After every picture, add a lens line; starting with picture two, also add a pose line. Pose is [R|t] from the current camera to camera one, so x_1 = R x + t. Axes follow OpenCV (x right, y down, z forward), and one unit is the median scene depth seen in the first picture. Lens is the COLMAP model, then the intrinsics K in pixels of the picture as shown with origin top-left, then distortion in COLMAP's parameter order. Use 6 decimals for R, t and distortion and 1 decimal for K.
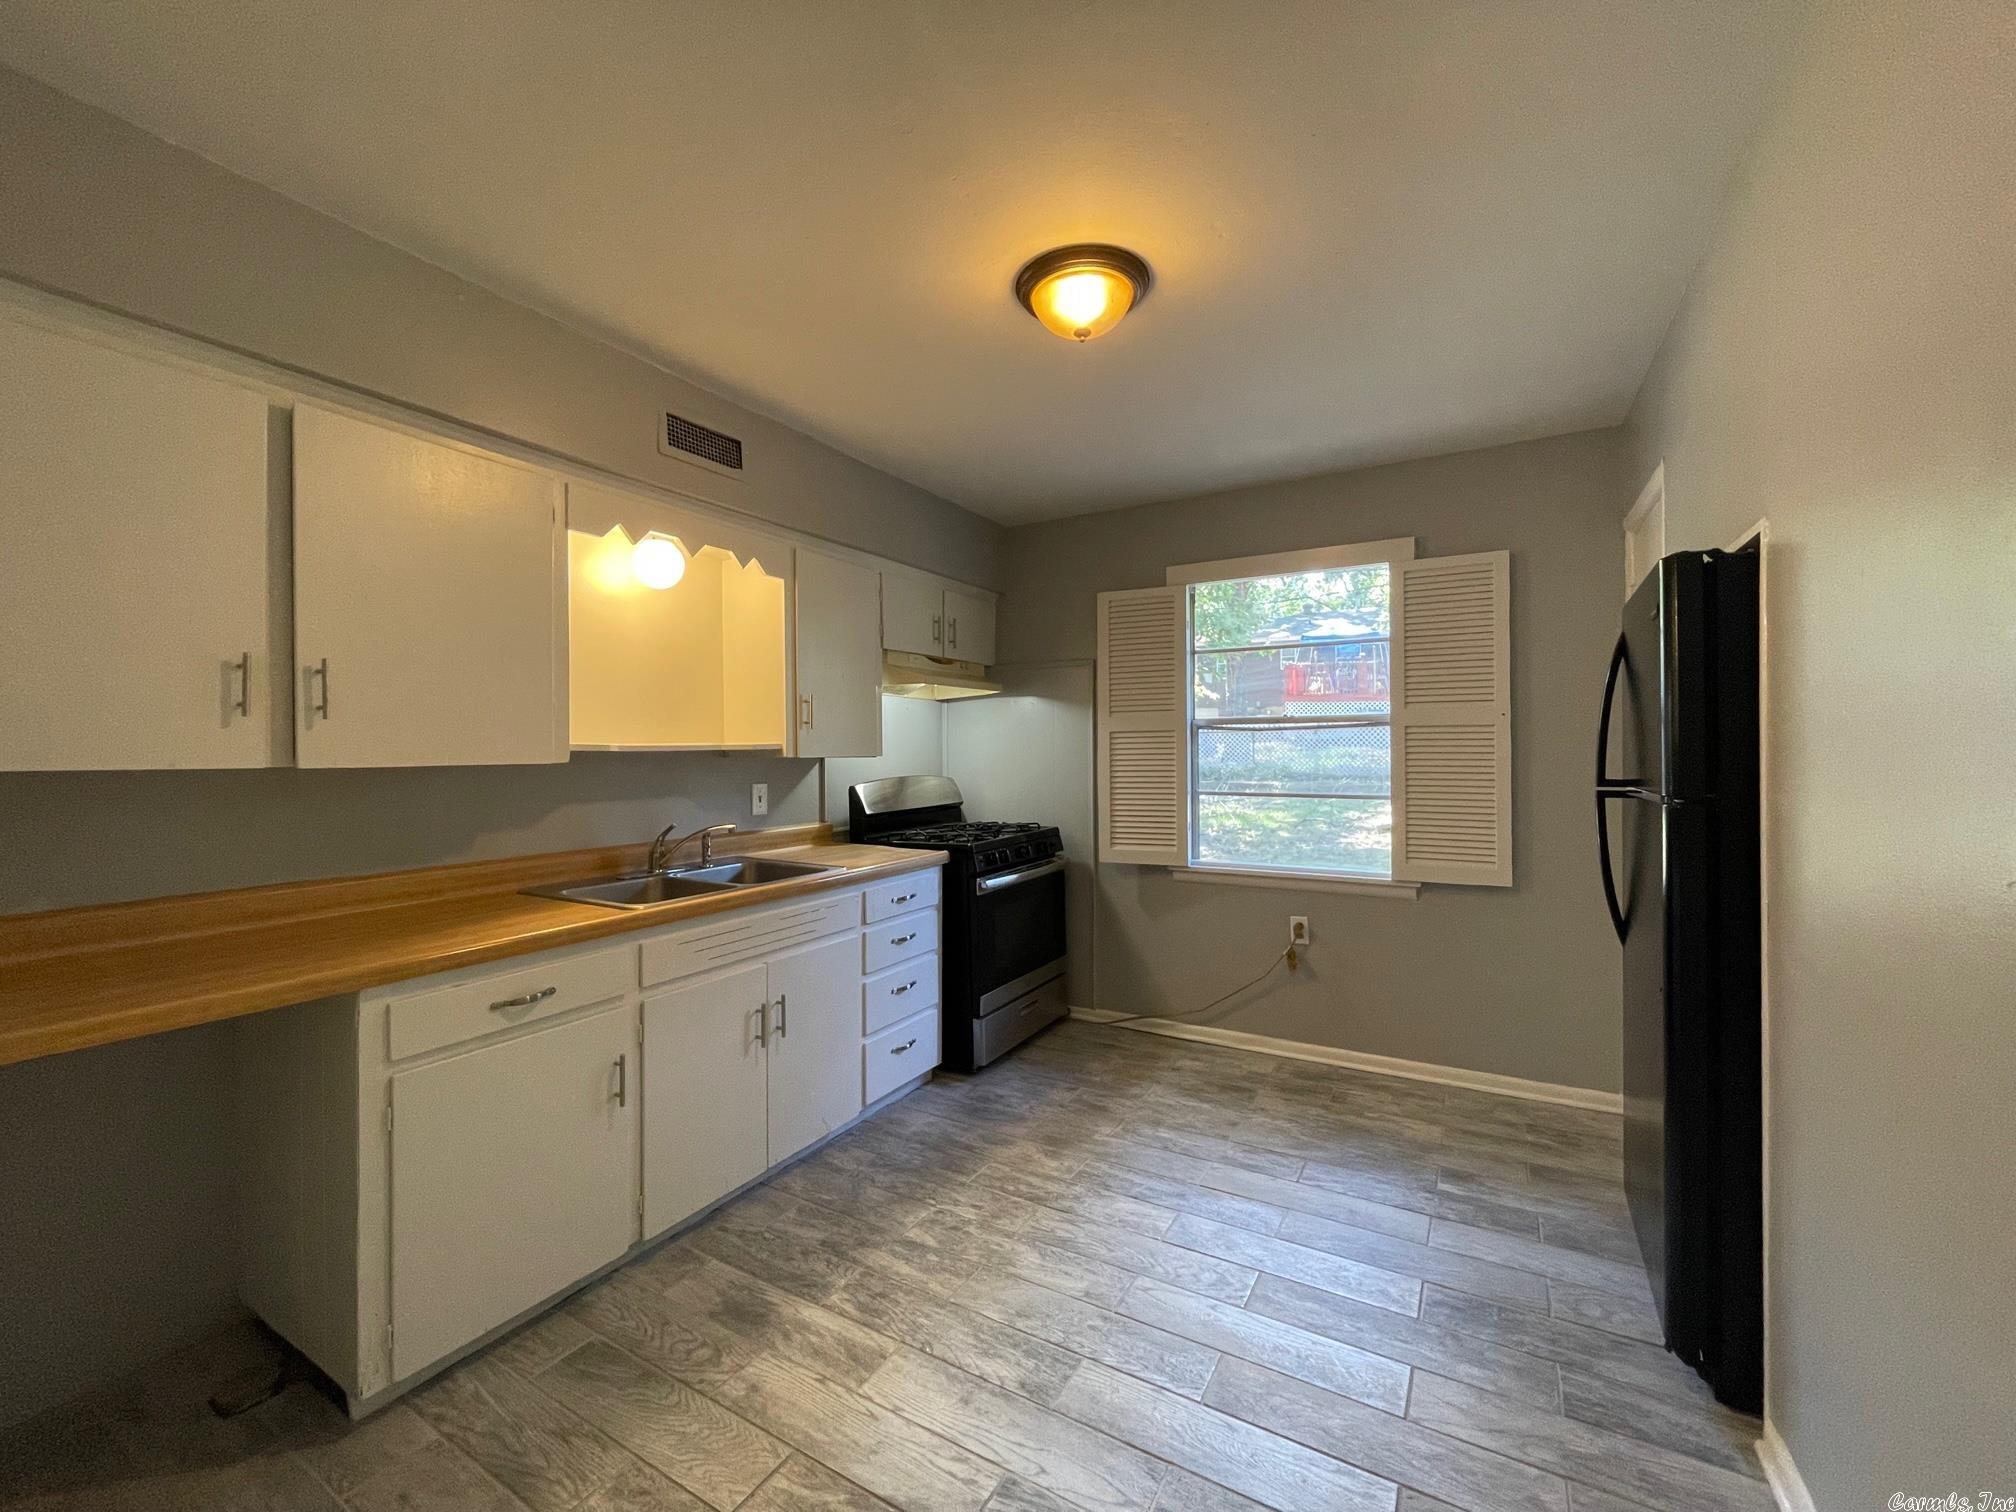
lens RADIAL K [[815.3, 0, 1008.0], [0, 815.3, 756.0], [0, 0, 1]] dist [-0.000137, -0.000449]
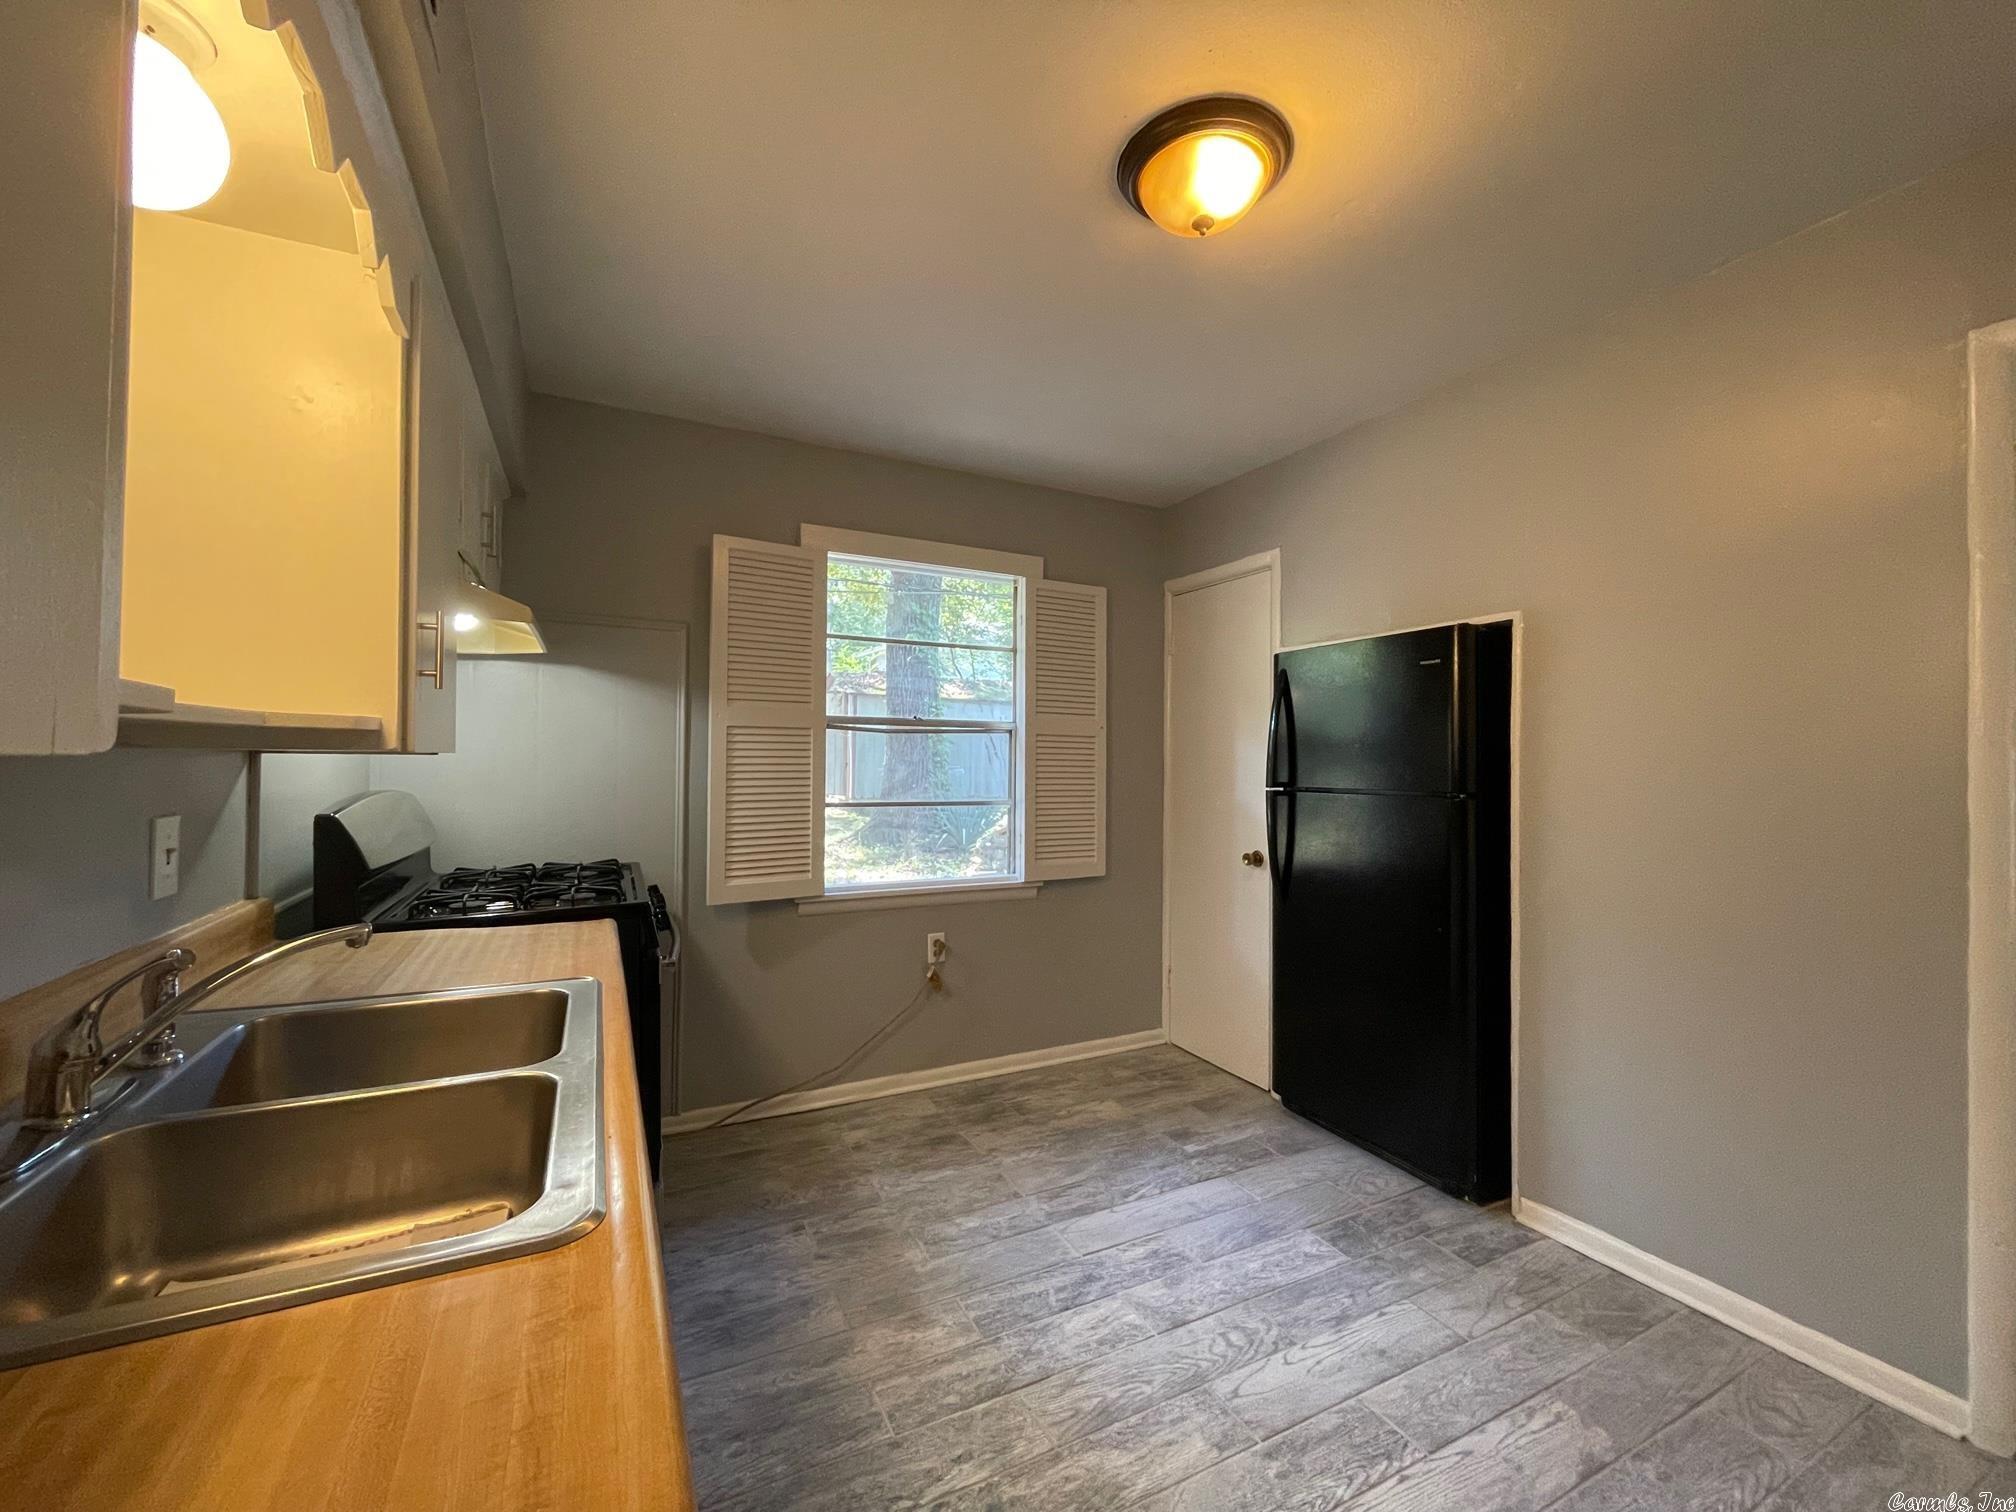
lens RADIAL K [[815.3, 0, 1008.0], [0, 815.3, 756.0], [0, 0, 1]] dist [-0.000137, -0.000449]
pose [[0.545729, 0.017002, 0.837789, -0.436097], [-0.008237, 0.999855, -0.014926, 0.007987], [-0.837921, 0.001244, 0.545790, 0.477674]]
